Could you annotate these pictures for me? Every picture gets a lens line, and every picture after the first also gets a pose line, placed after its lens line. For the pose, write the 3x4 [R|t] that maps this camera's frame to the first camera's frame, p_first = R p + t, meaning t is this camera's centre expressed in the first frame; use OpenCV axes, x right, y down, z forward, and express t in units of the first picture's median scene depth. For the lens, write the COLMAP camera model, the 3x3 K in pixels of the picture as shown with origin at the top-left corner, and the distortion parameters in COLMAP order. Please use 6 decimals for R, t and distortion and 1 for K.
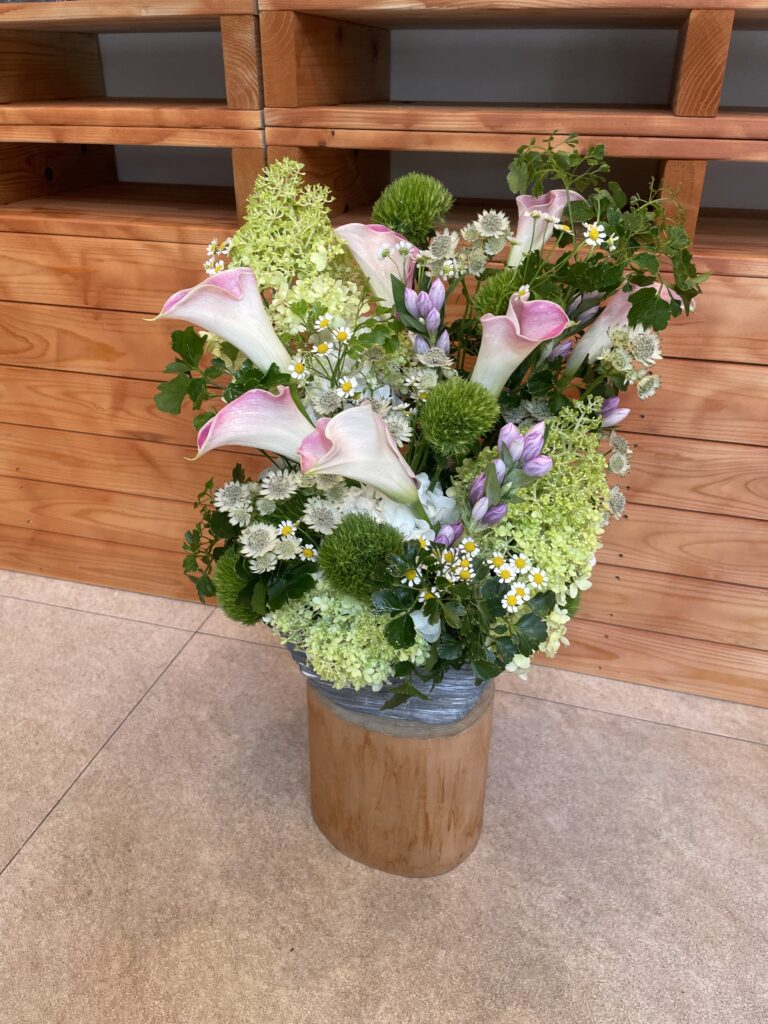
lens RADIAL K [[773.2, 0, 379.5], [0, 773.2, 509.9], [0, 0, 1]] dist [0.074843, -0.099423]
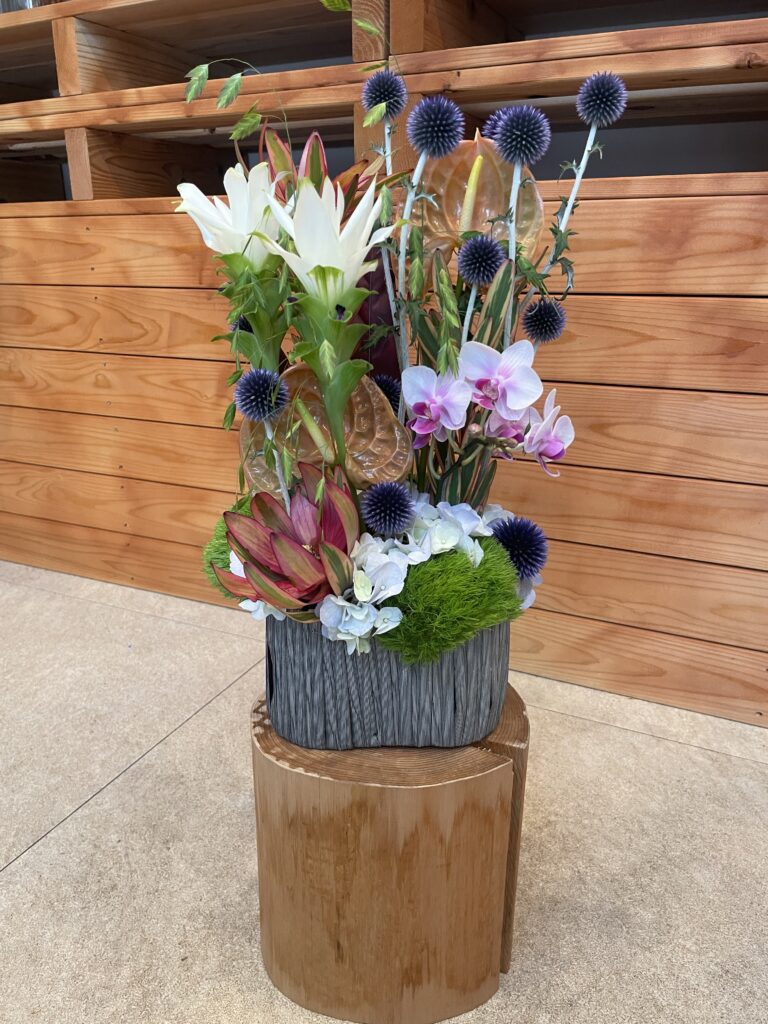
lens RADIAL K [[773.2, 0, 379.5], [0, 773.2, 509.9], [0, 0, 1]] dist [0.074843, -0.099423]
pose [[0.986460, 0.043868, -0.158024, 0.016278], [-0.071371, 0.982364, -0.172822, 0.176969], [0.147655, 0.181760, 0.972194, 0.132576]]
